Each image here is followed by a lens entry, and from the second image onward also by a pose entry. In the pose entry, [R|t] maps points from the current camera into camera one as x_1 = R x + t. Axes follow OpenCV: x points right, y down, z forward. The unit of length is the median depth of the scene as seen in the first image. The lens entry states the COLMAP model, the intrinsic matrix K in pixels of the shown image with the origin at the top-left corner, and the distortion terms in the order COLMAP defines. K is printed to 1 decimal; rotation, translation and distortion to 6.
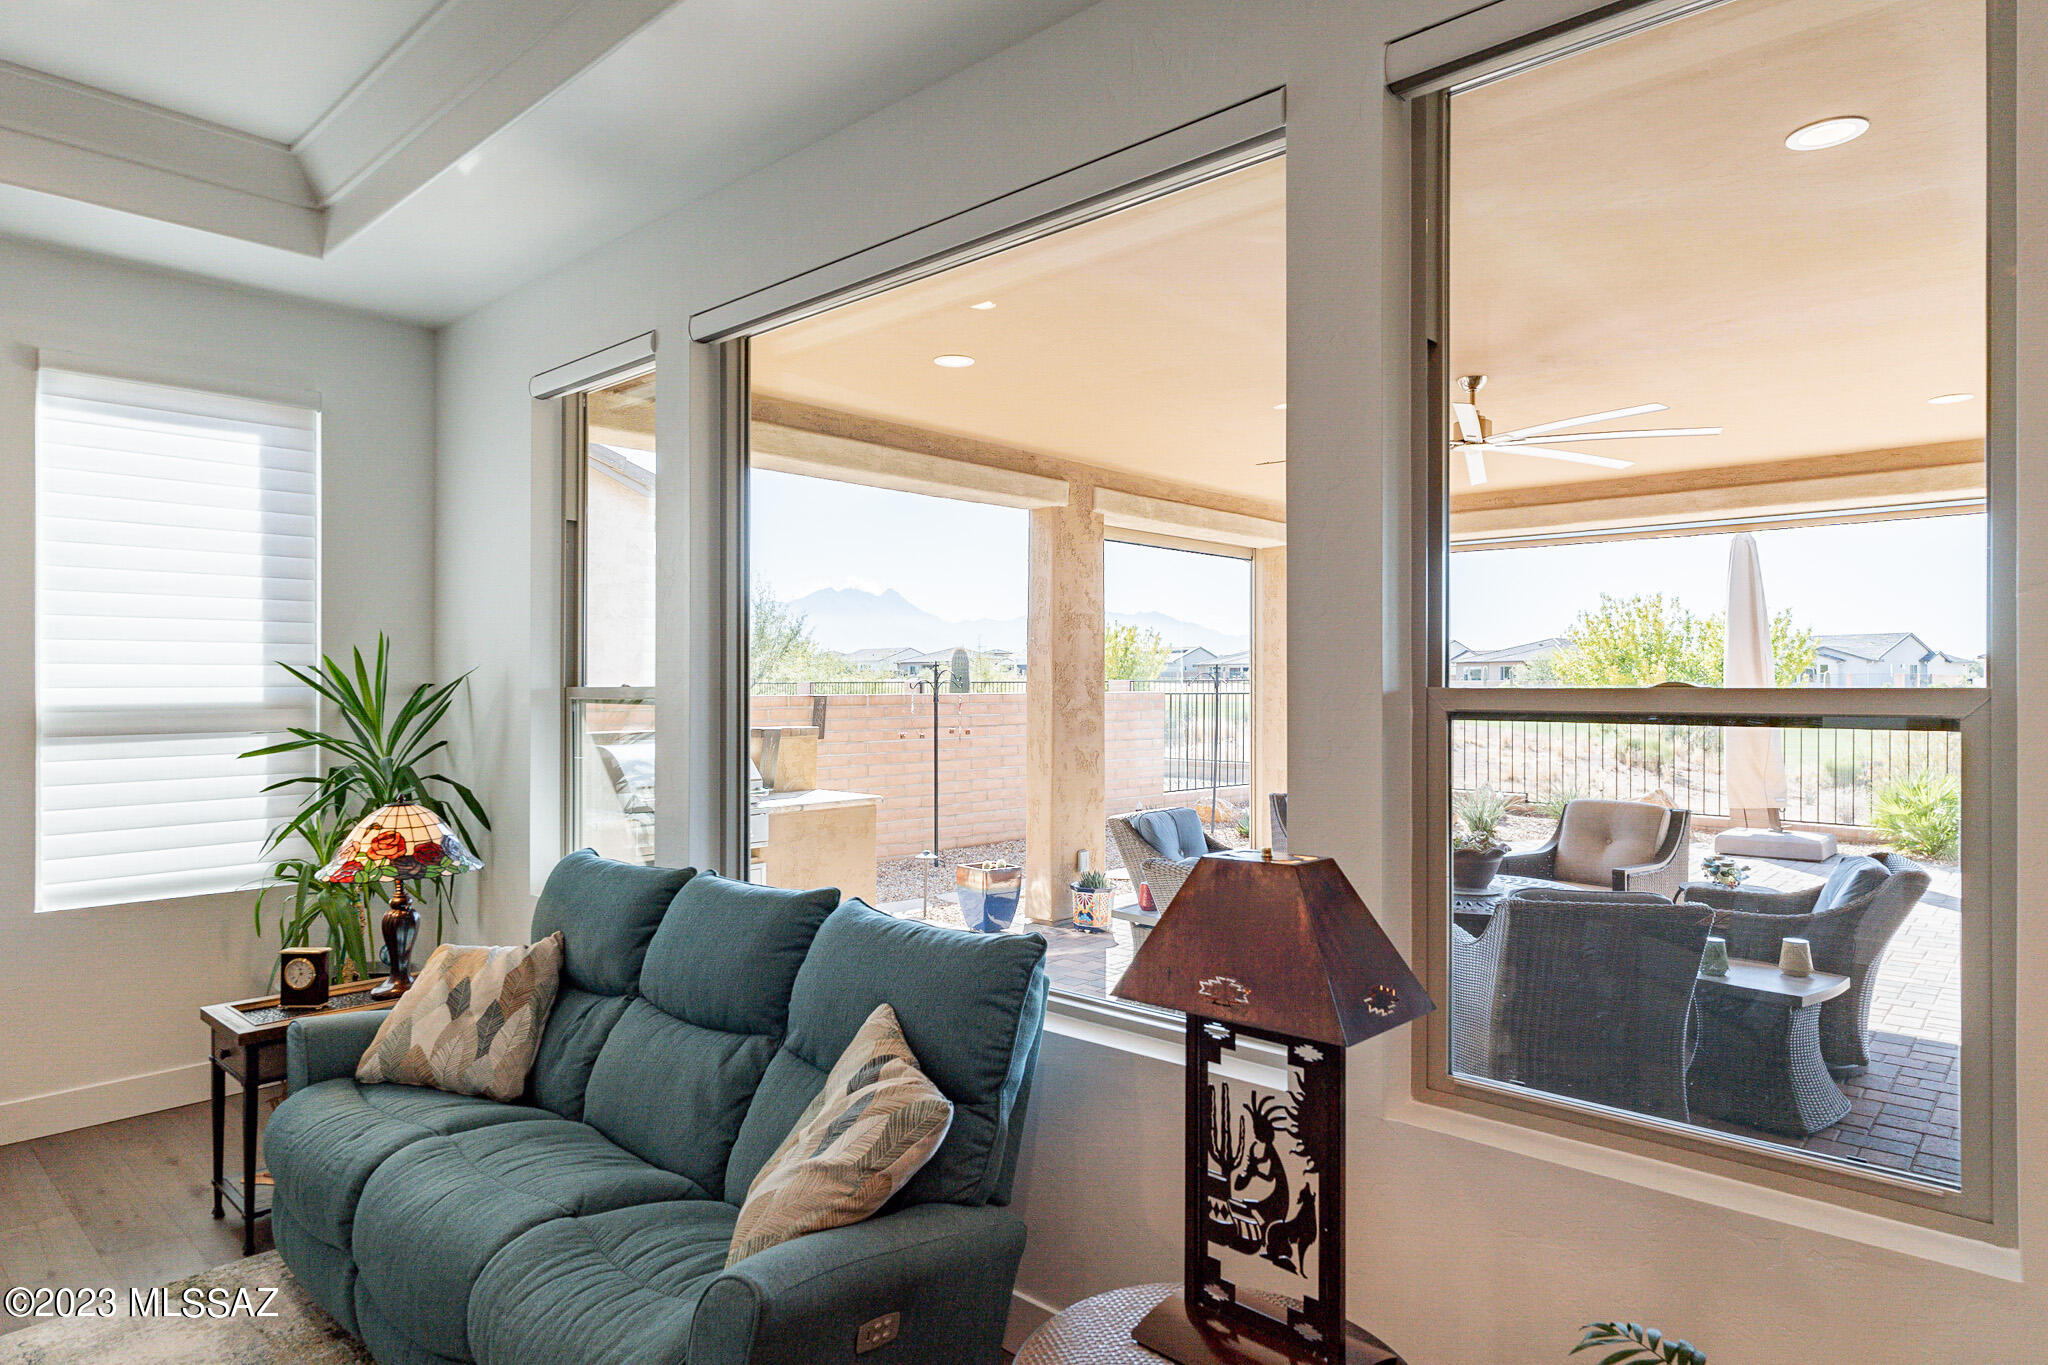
lens RADIAL K [[1221.8, 0, 1039.9], [0, 1221.8, 680.8], [0, 0, 1]] dist [0.003636, 0.001915]
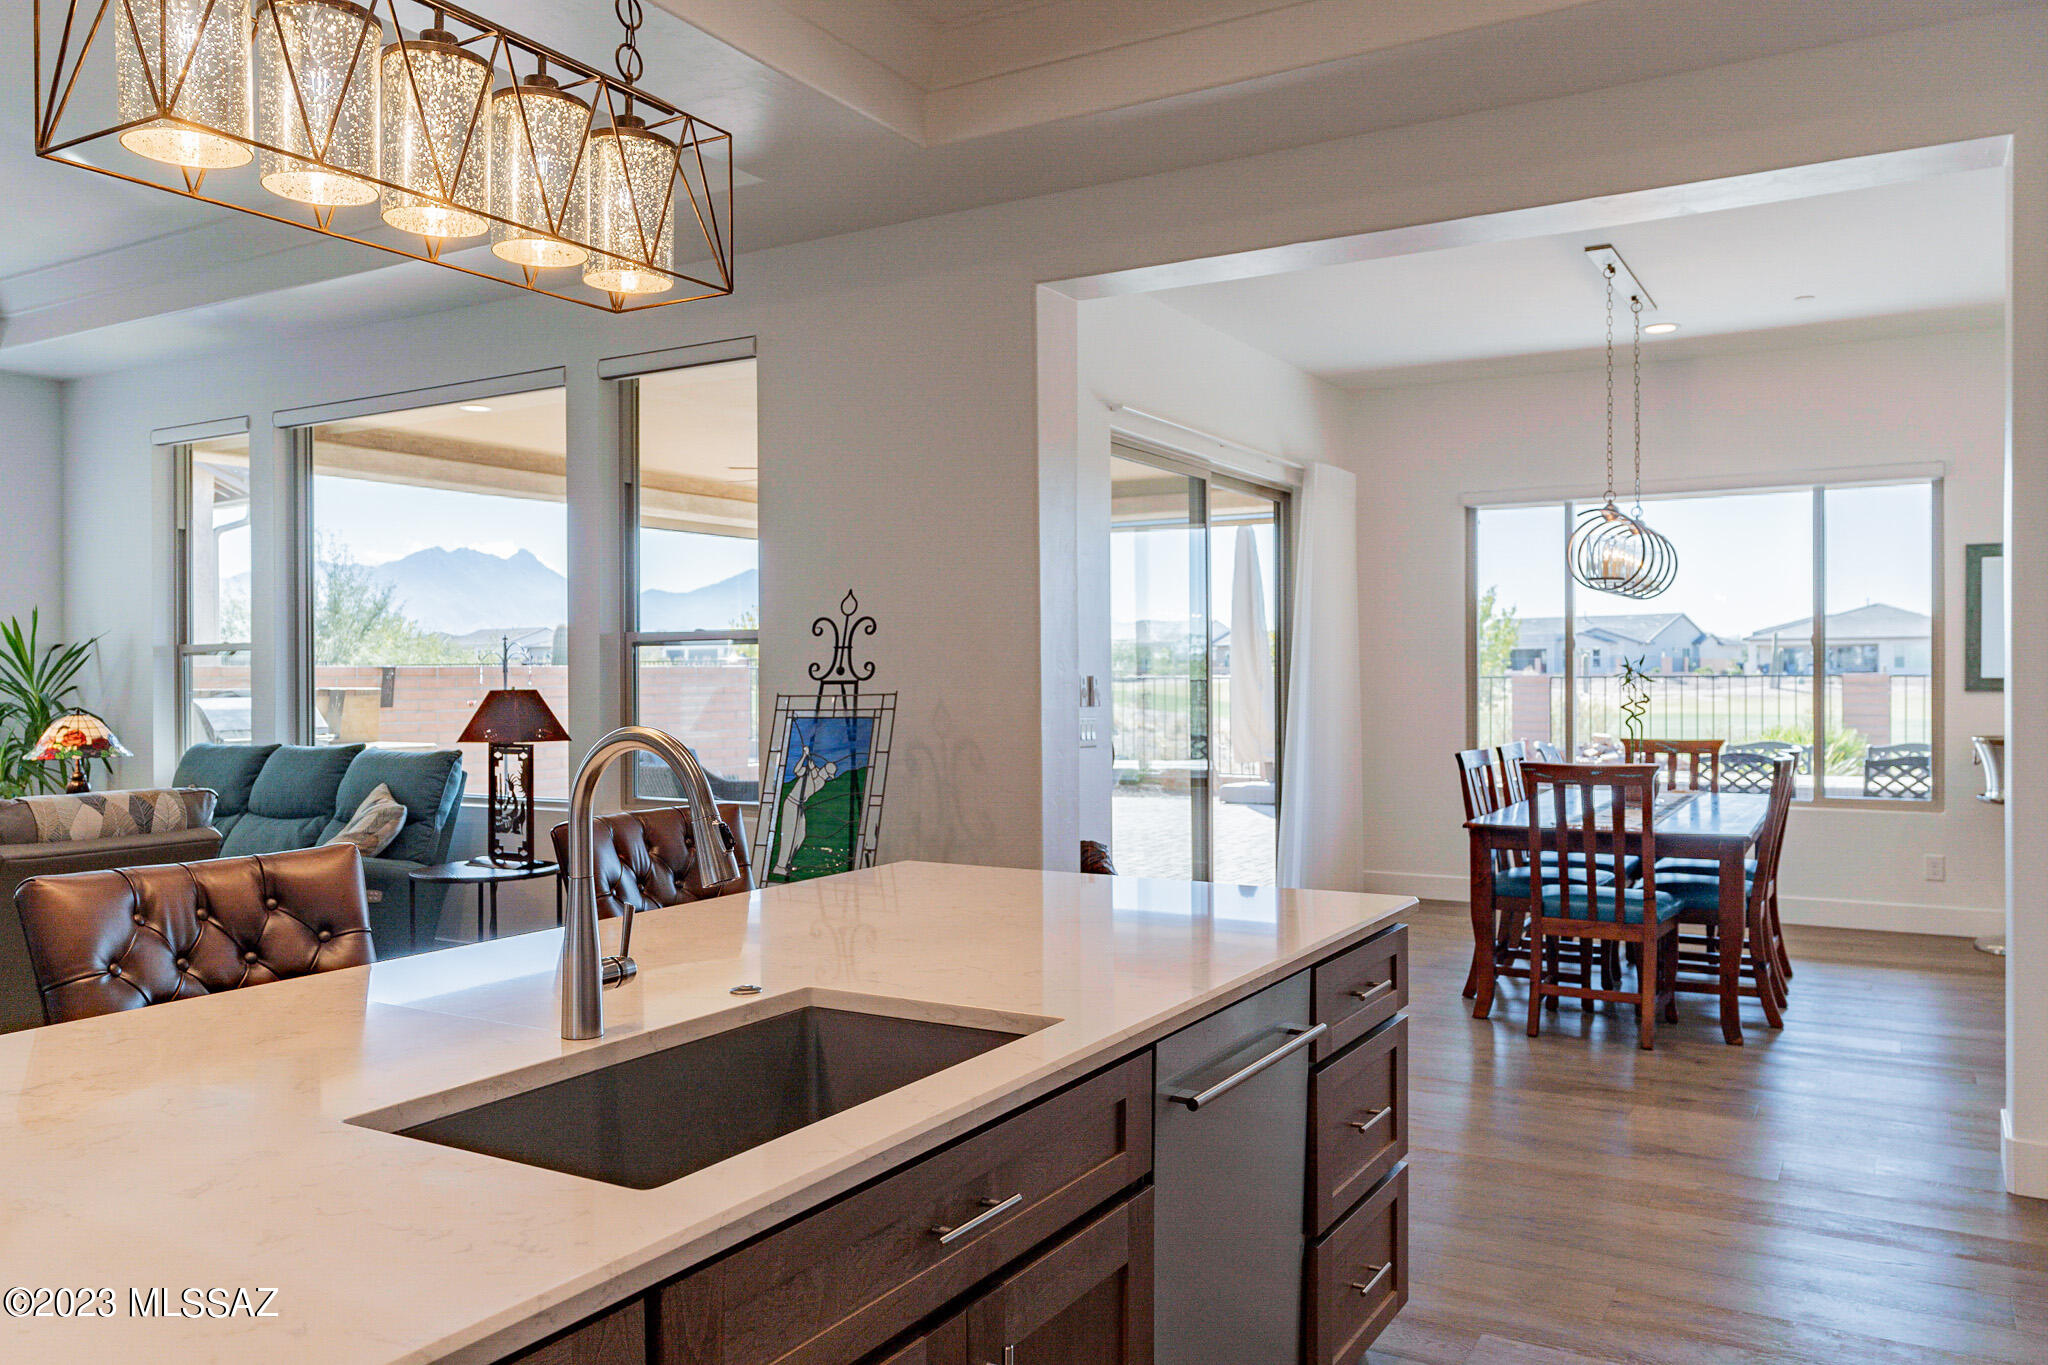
lens RADIAL K [[1511.6, 0, 1012.2], [0, 1511.6, 677.5], [0, 0, 1]] dist [0.012808, -0.002409]
pose [[0.981039, -0.004075, 0.193765, 0.256714], [0.003005, 0.999979, 0.005819, 0.040602], [-0.193785, -0.005126, 0.981031, -1.053779]]
